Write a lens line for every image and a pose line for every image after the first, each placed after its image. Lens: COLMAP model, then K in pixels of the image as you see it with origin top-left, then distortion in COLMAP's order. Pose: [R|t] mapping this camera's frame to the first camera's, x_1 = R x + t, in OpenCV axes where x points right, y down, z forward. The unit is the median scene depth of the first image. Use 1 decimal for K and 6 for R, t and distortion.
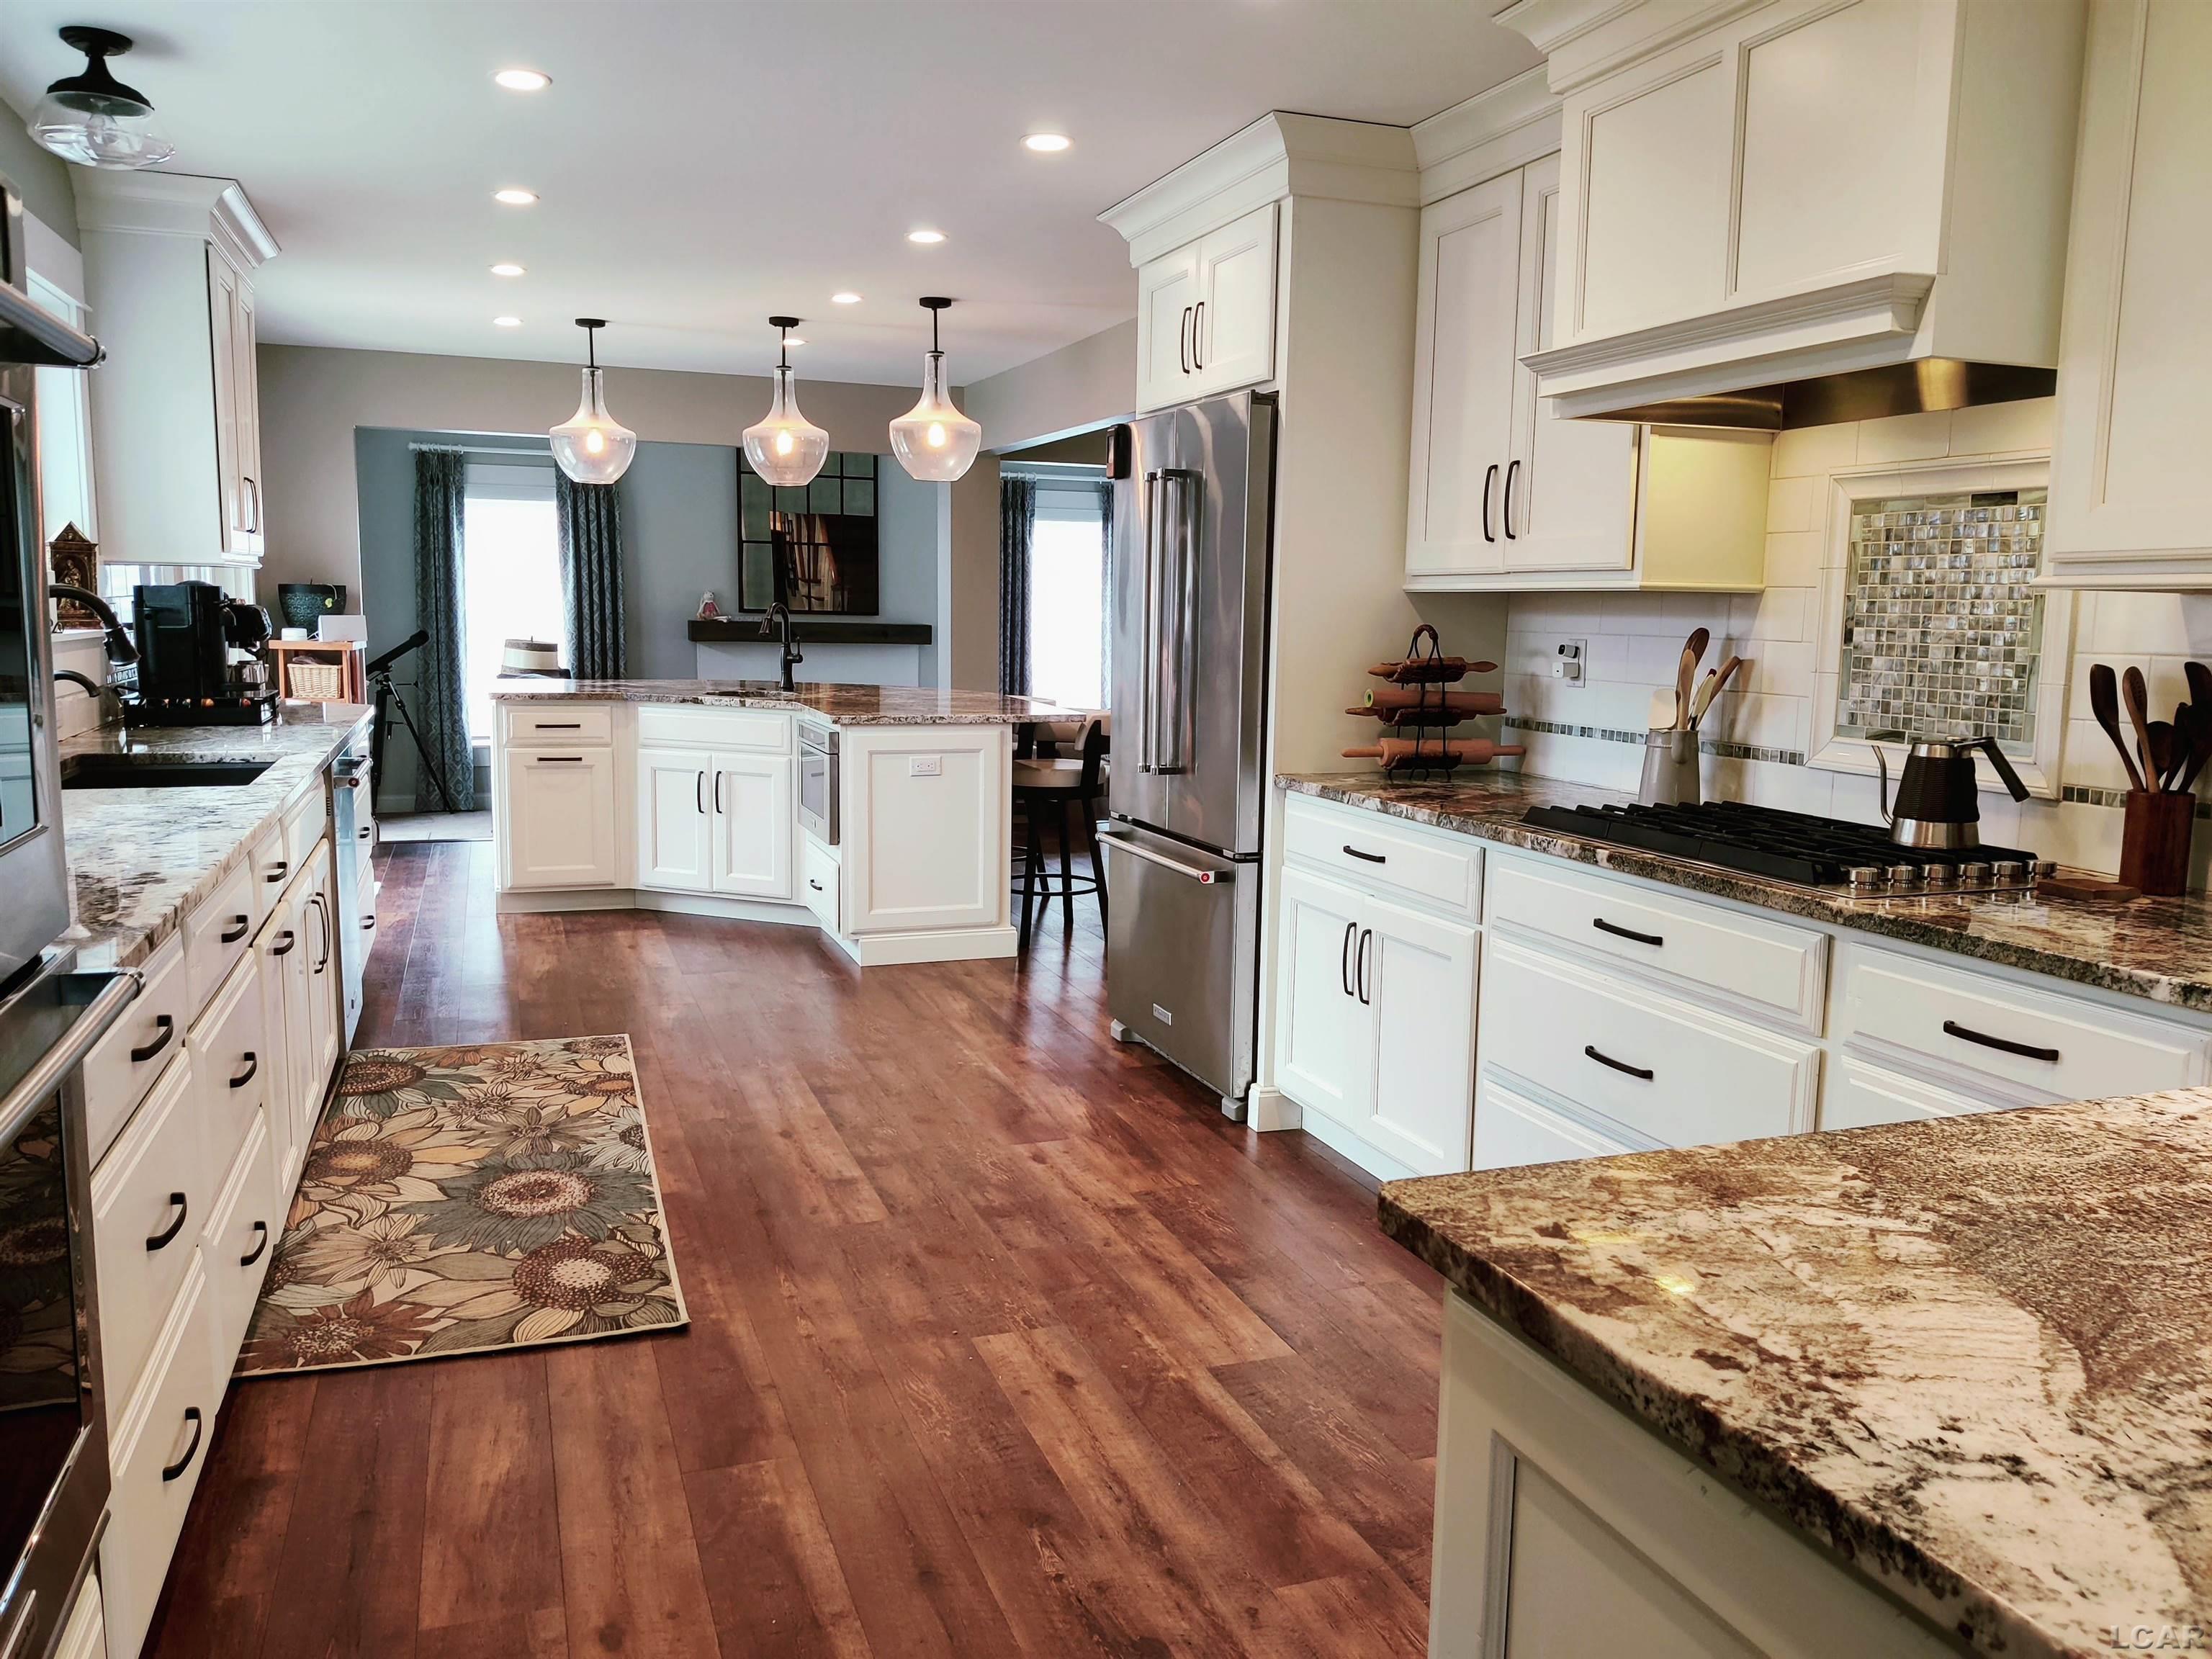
lens RADIAL K [[1668.8, 0, 1115.6], [0, 1668.8, 835.7], [0, 0, 1]] dist [-0.001449, -0.008070]
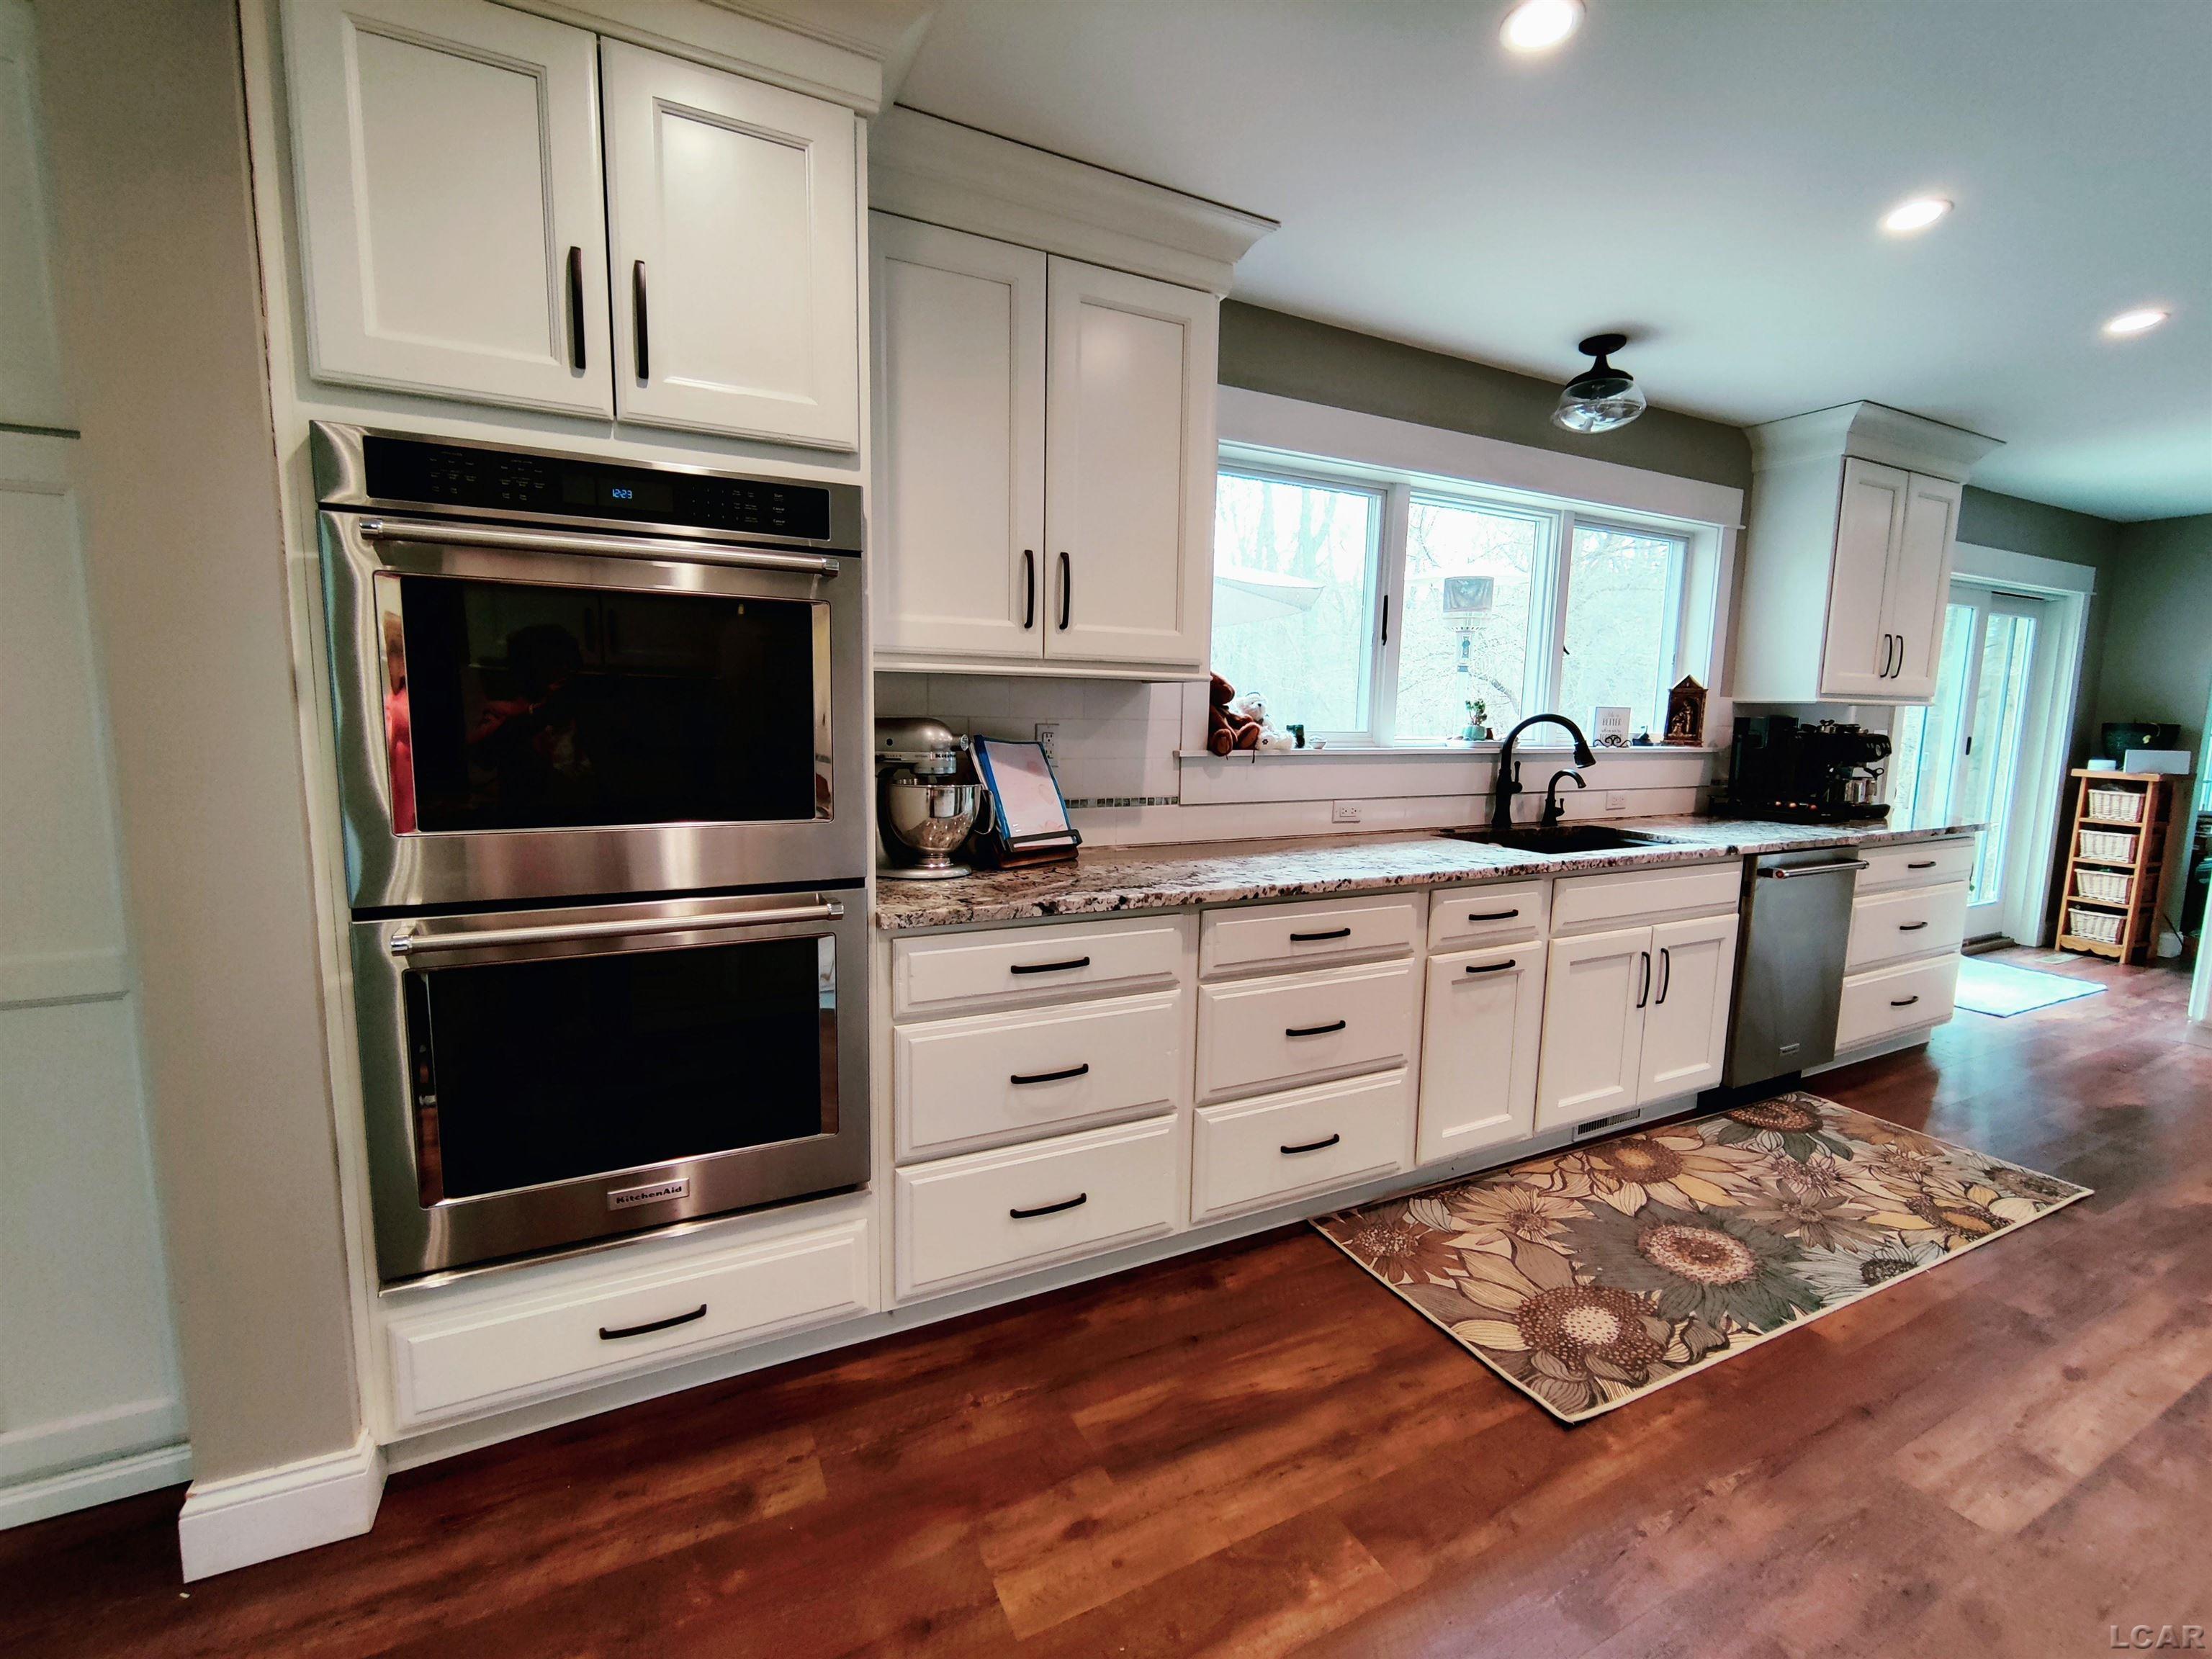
lens RADIAL K [[940.6, 0, 1101.4], [0, 940.6, 833.4], [0, 0, 1]] dist [-0.007736, -0.000115]
pose [[0.105132, 0.108402, -0.988532, 0.178810], [-0.150790, 0.984285, 0.091900, -0.052984], [0.982960, 0.139399, 0.119826, 0.452790]]
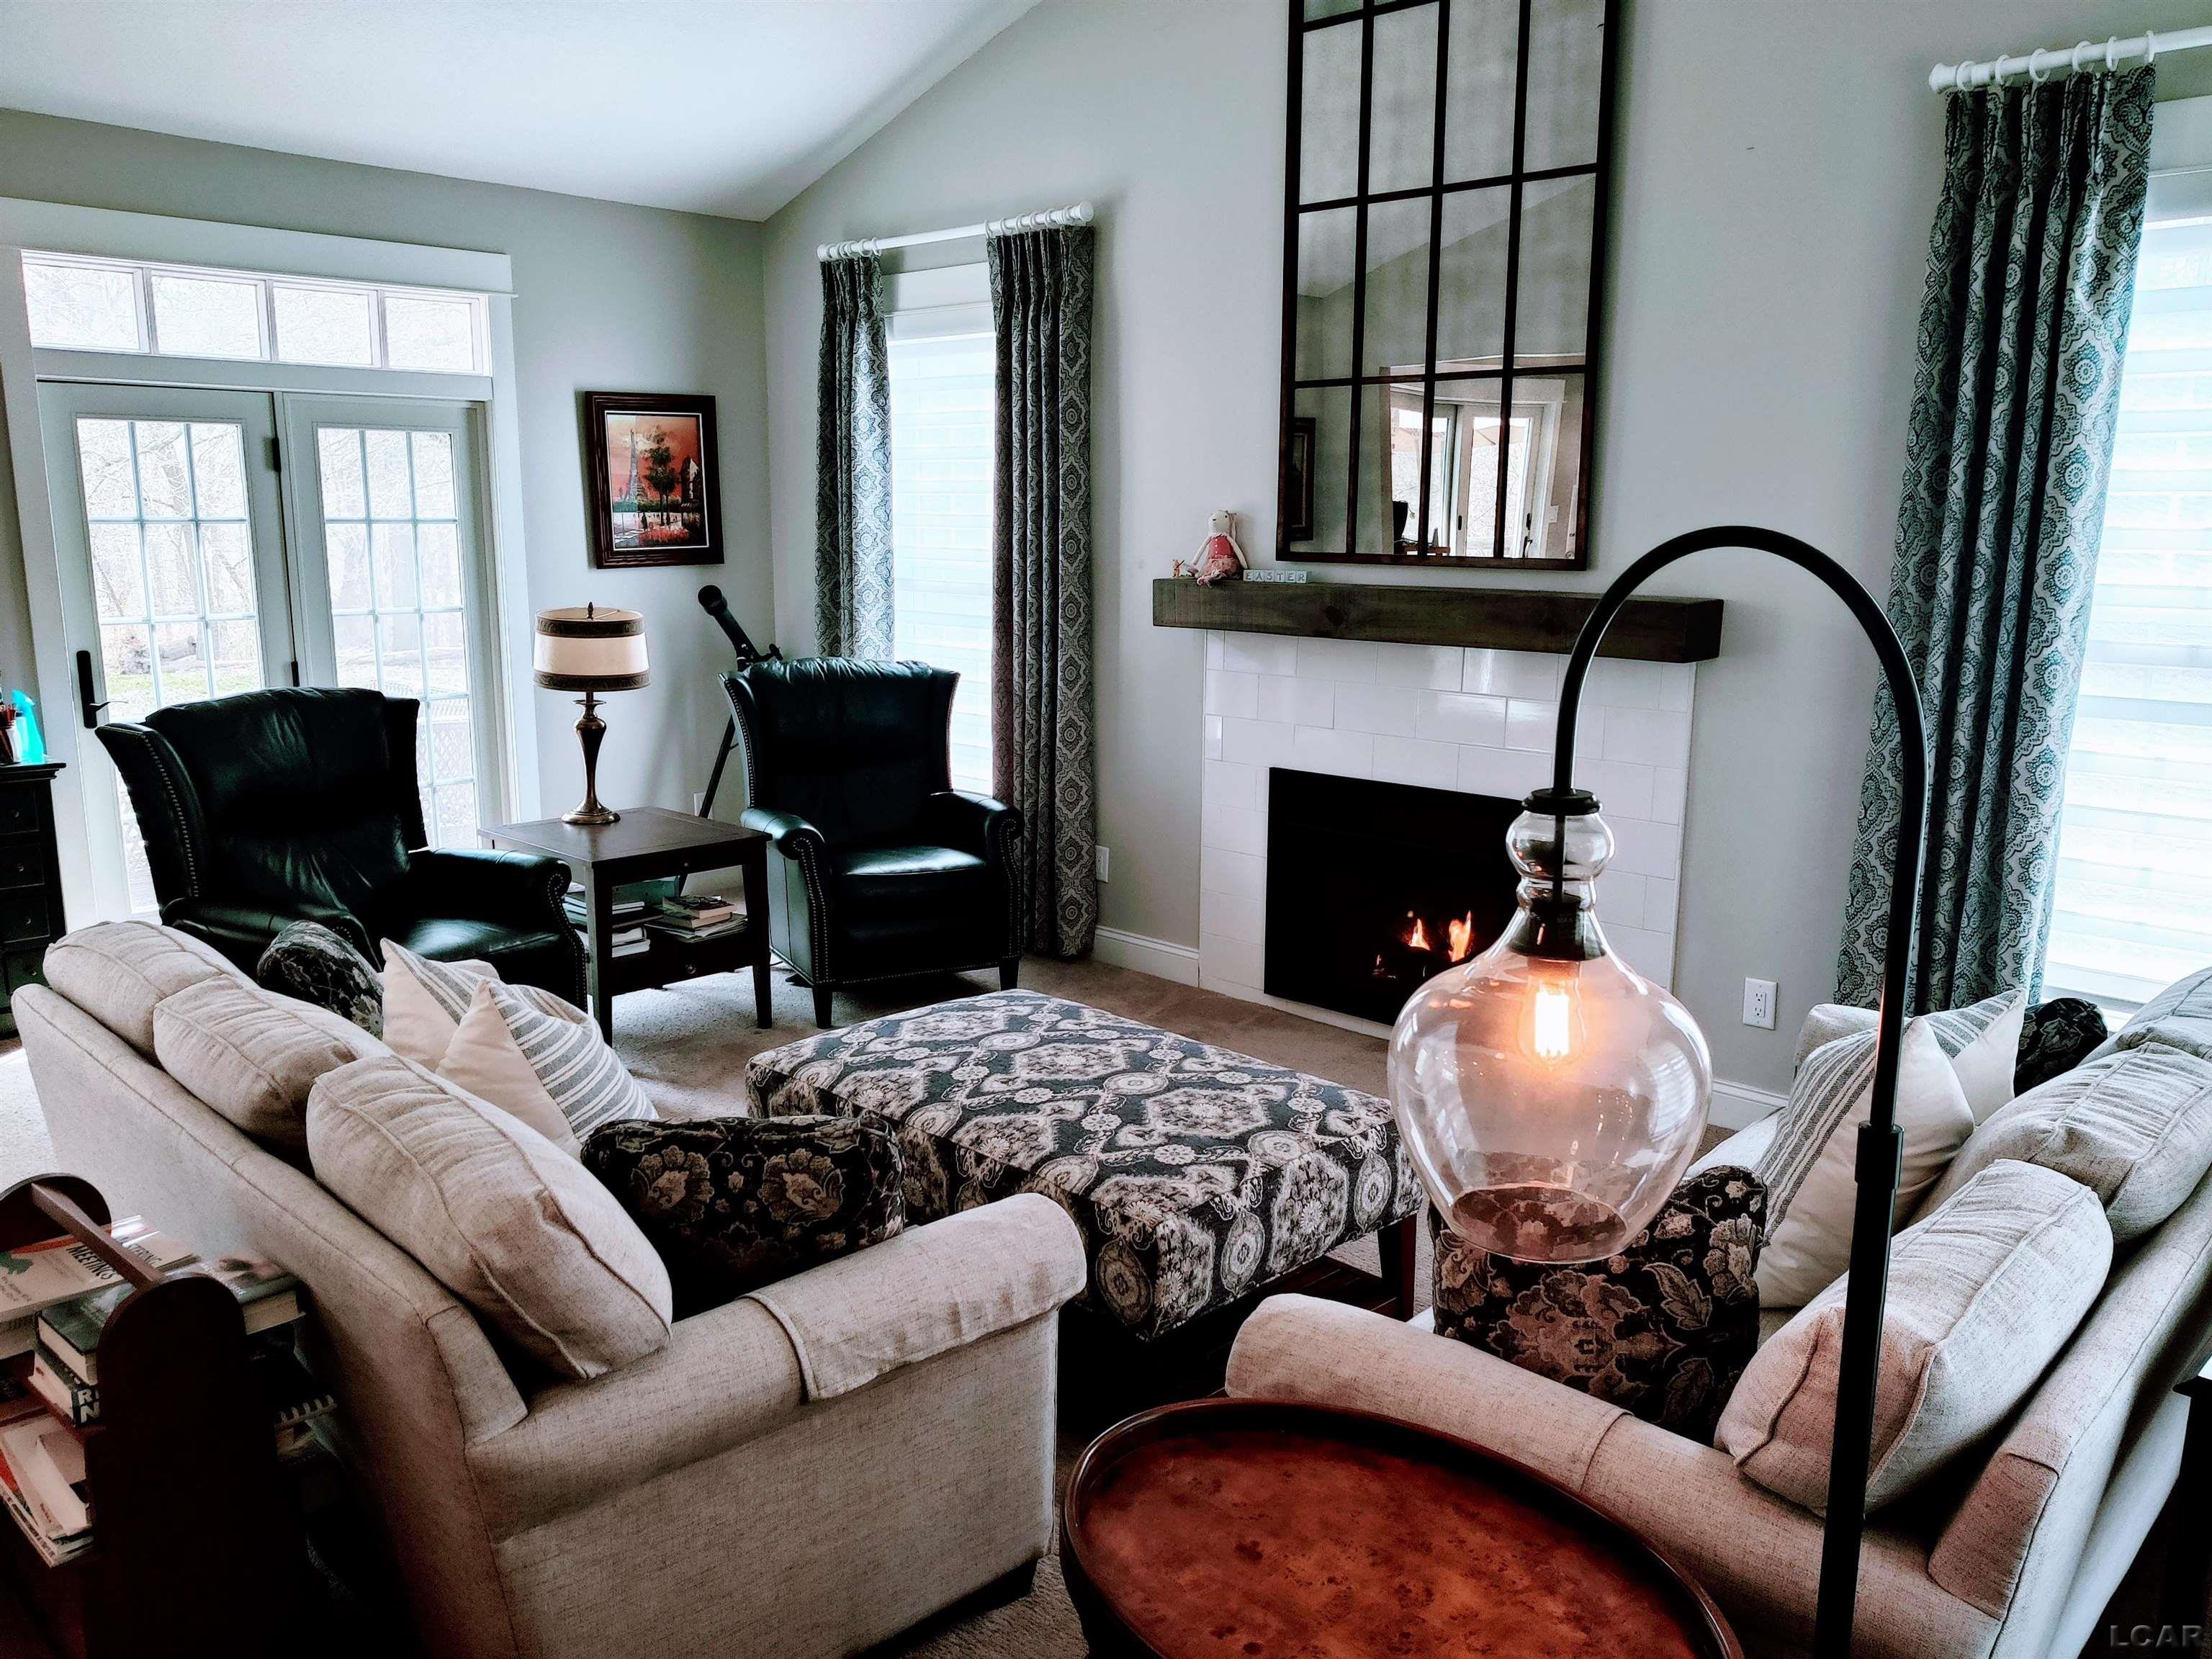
lens RADIAL K [[1637.7, 0, 1157.8], [0, 1637.7, 825.1], [0, 0, 1]] dist [-0.008088, -0.005949]
pose [[0.458215, 0.152578, -0.875648, 0.403872], [-0.126106, 0.986350, 0.105877, -0.343412], [0.879850, 0.061910, 0.471202, 2.501679]]
